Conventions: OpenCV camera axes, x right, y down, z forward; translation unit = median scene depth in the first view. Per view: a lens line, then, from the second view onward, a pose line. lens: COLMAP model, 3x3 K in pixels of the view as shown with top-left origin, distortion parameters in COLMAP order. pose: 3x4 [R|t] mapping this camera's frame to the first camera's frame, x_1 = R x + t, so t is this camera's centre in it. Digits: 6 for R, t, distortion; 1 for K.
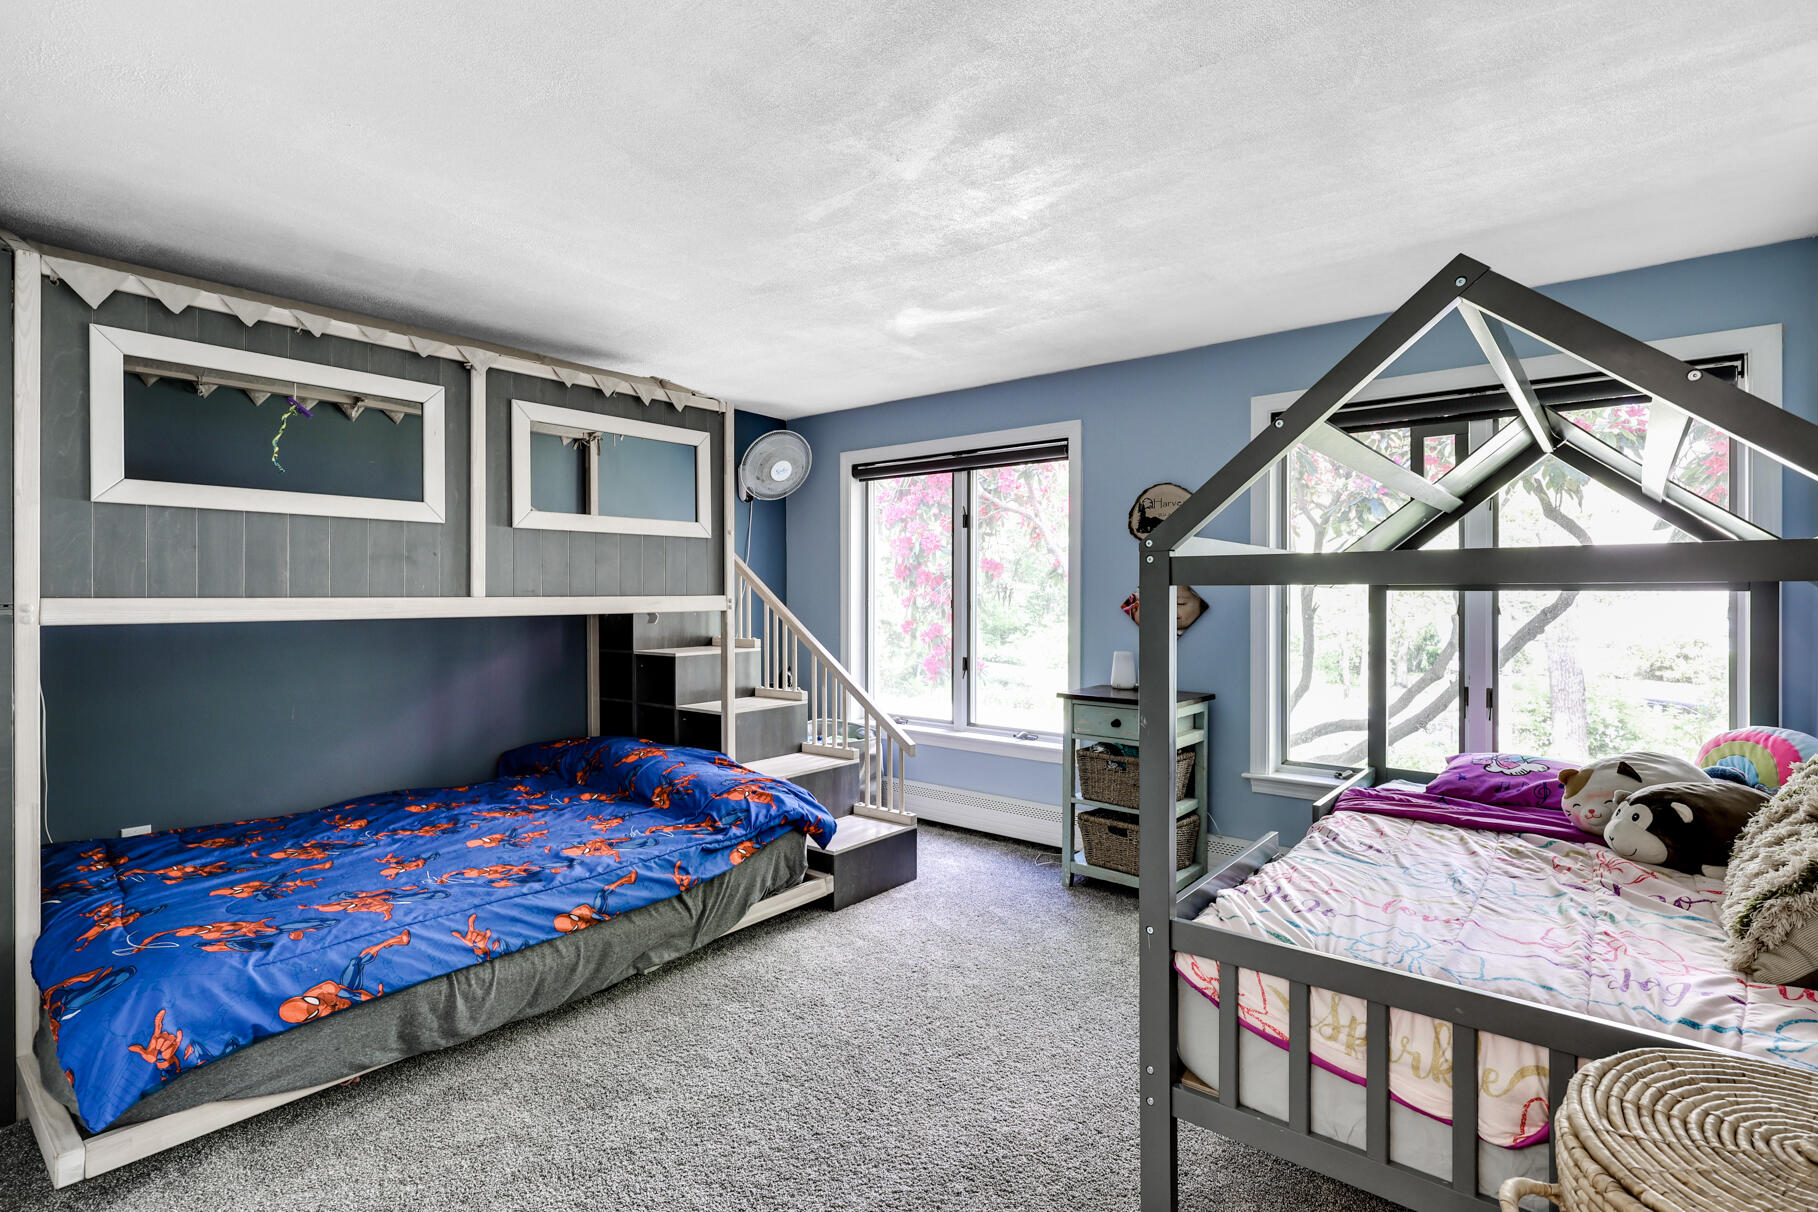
lens RADIAL K [[861.4, 0, 911.5], [0, 861.4, 601.4], [0, 0, 1]] dist [-0.001684, 0.000278]
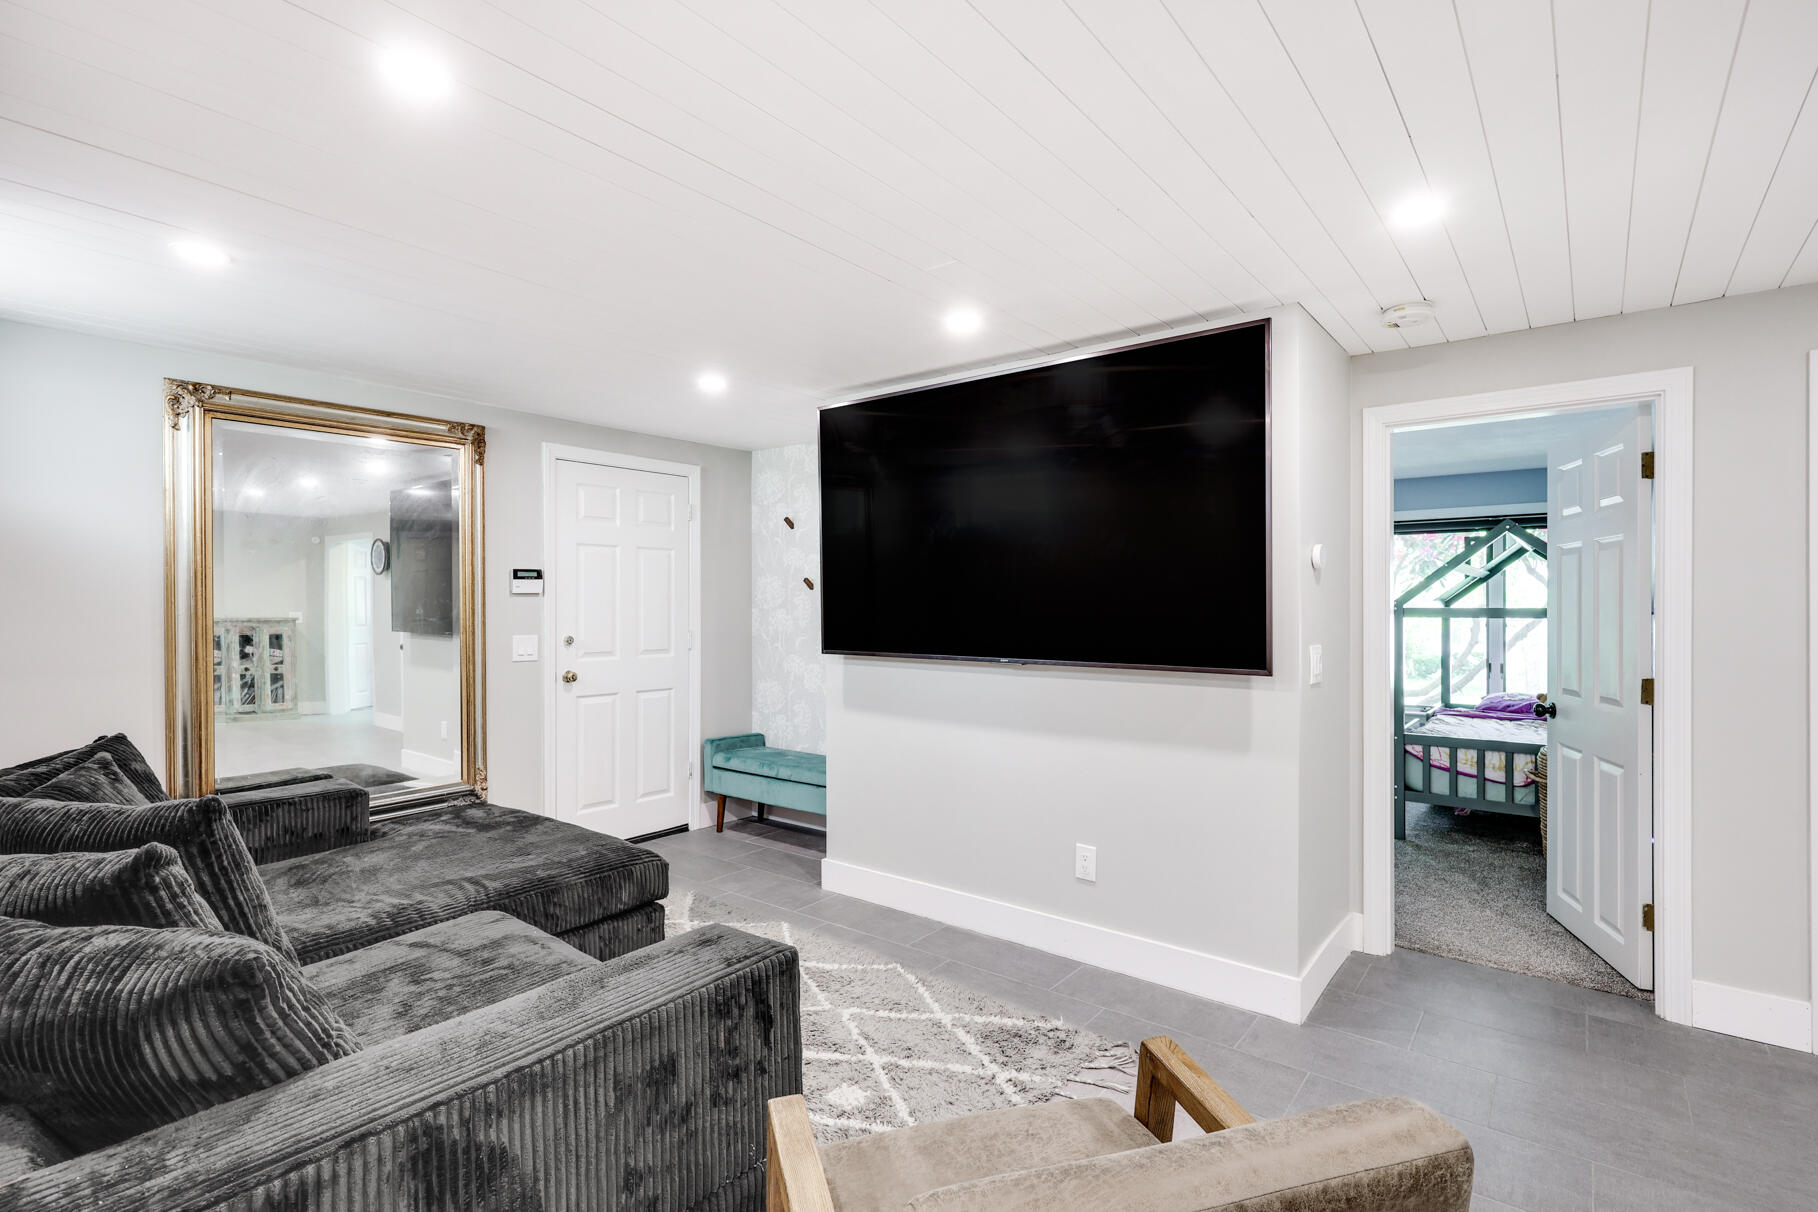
lens RADIAL K [[861.4, 0, 914.6], [0, 861.4, 605.9], [0, 0, 1]] dist [-0.001684, 0.000278]
pose [[0.999704, 0.001605, 0.024275, -0.786586], [-0.001332, 0.999936, -0.011274, -0.010746], [-0.024292, 0.011238, 0.999642, -1.030545]]
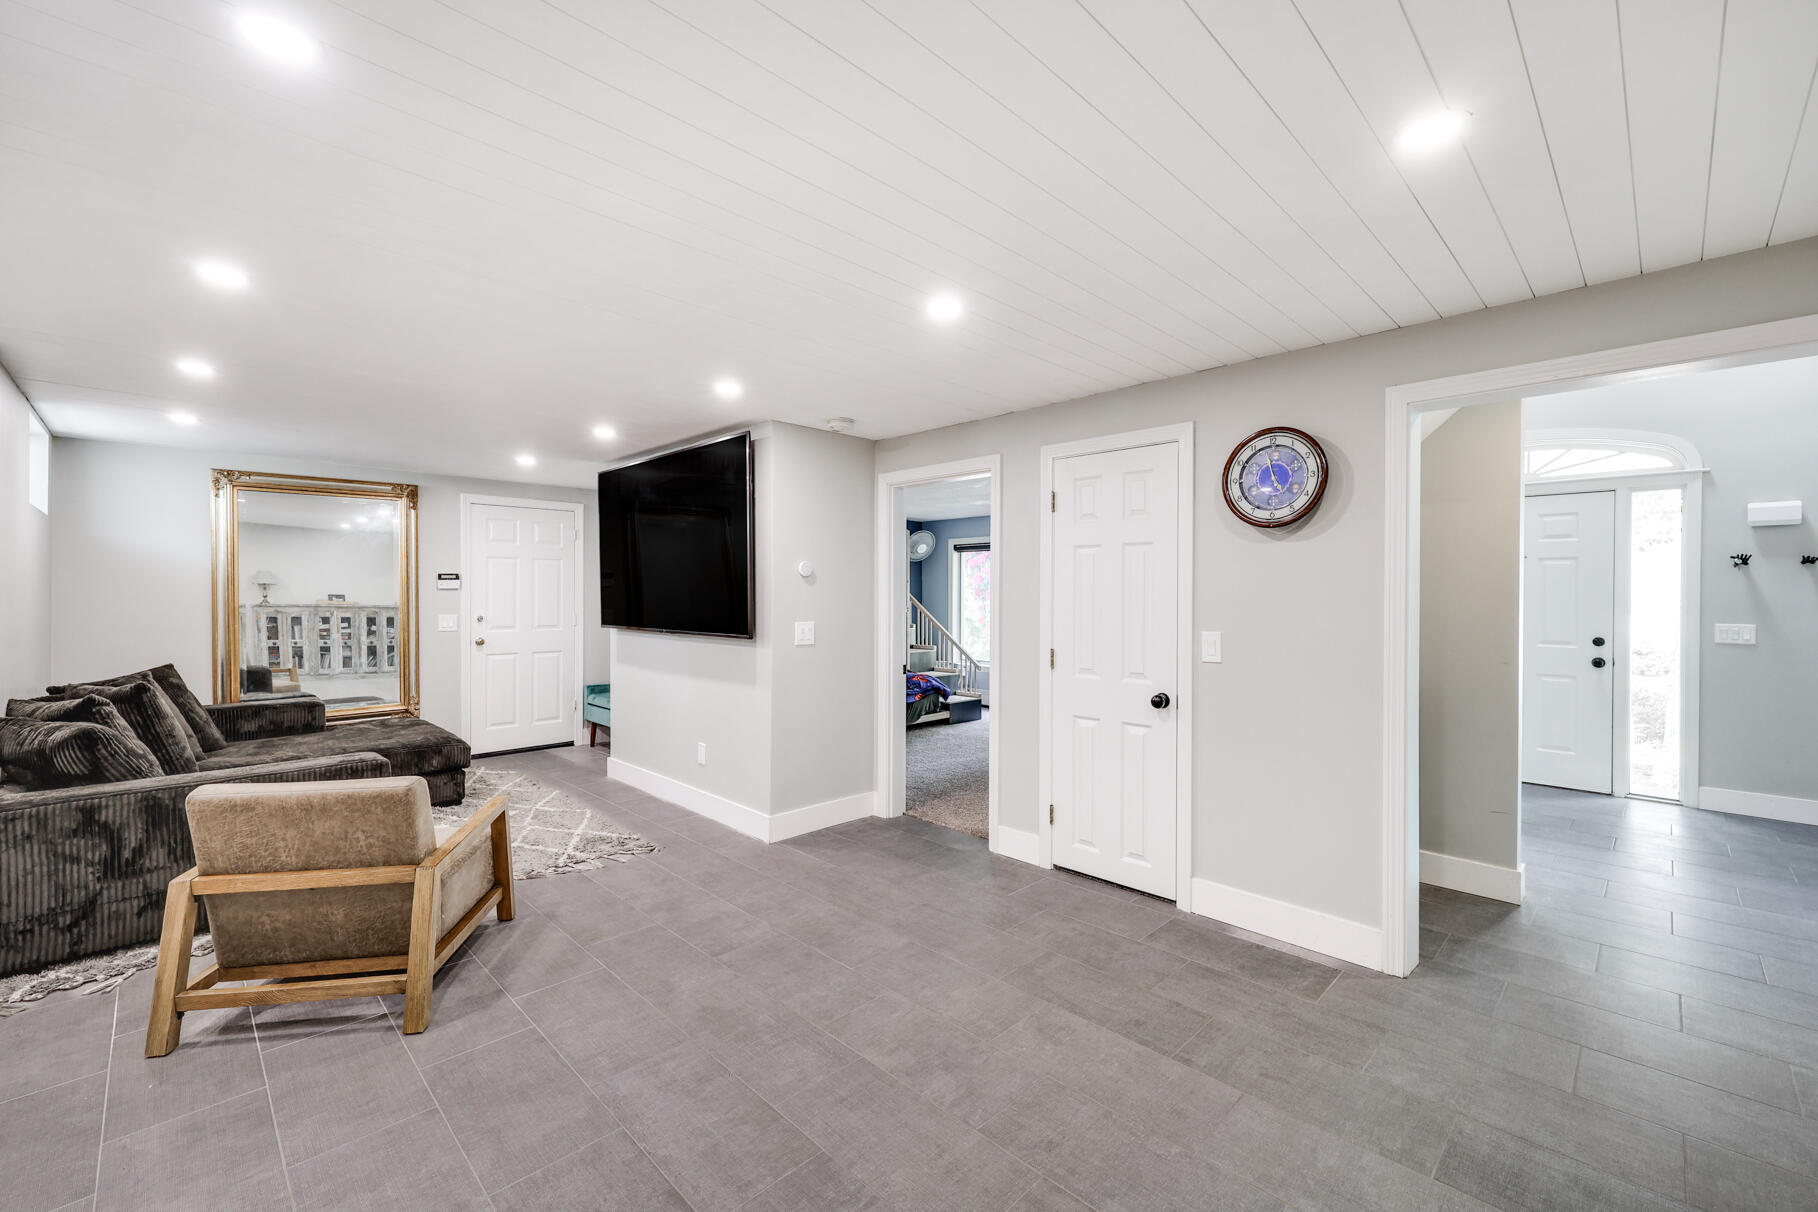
lens RADIAL K [[758.9, 0, 905.7], [0, 758.9, 602.3], [0, 0, 1]] dist [0.003214, 0.000789]
pose [[0.994014, 0.002391, -0.109223, 0.031748], [-0.003077, 0.999977, -0.006116, -0.002825], [0.109205, 0.006416, 0.993998, -1.453949]]
